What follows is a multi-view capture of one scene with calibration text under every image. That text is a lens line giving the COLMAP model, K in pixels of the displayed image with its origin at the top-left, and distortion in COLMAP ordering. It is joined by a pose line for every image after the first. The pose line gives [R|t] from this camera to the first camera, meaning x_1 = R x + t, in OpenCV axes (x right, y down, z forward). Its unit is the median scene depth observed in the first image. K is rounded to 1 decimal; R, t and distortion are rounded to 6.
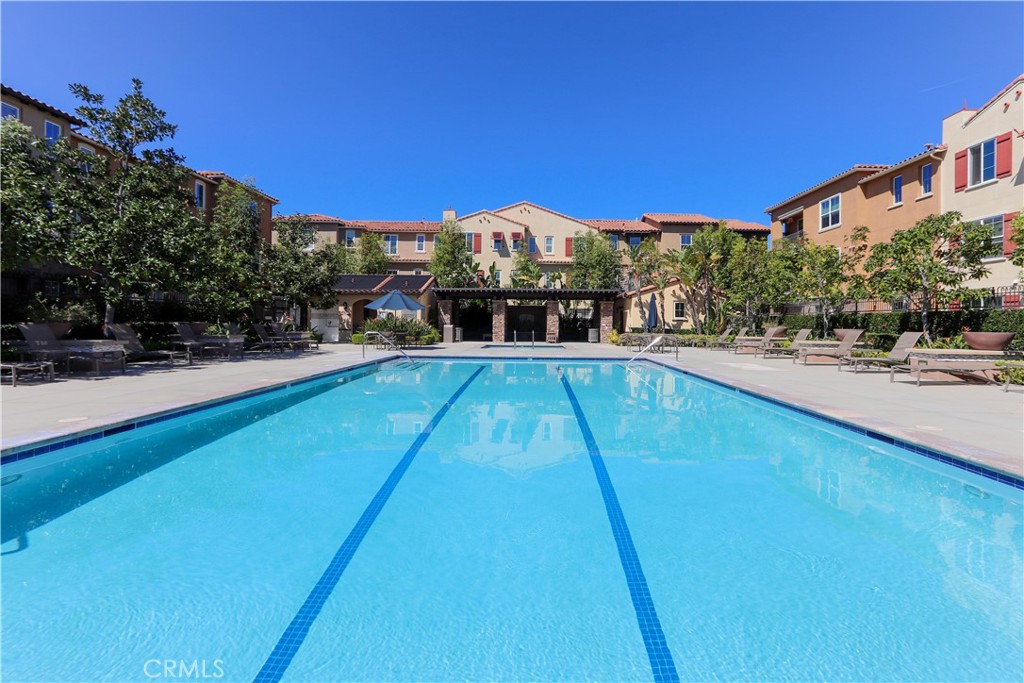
lens RADIAL K [[475.9, 0, 527.9], [0, 475.9, 312.9], [0, 0, 1]] dist [0.004995, 0.000637]
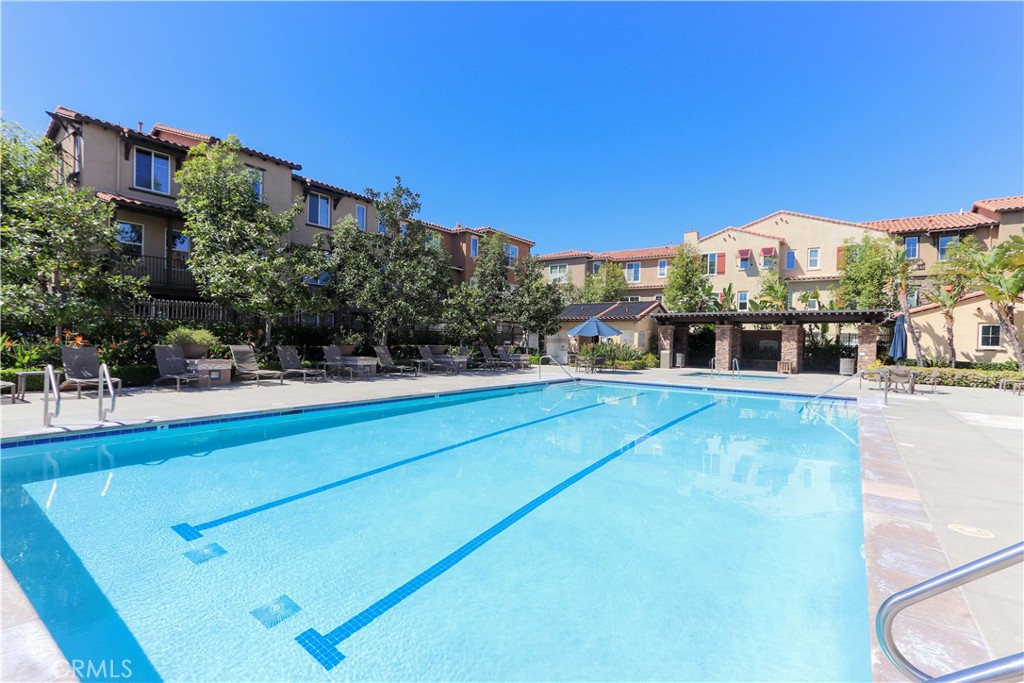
lens RADIAL K [[475.9, 0, 532.0], [0, 475.9, 334.7], [0, 0, 1]] dist [0.004995, 0.000637]
pose [[0.819438, -0.000742, -0.573167, 0.153246], [-0.001850, 0.999991, -0.003939, -0.003187], [0.573164, 0.004288, 0.819429, 0.027337]]
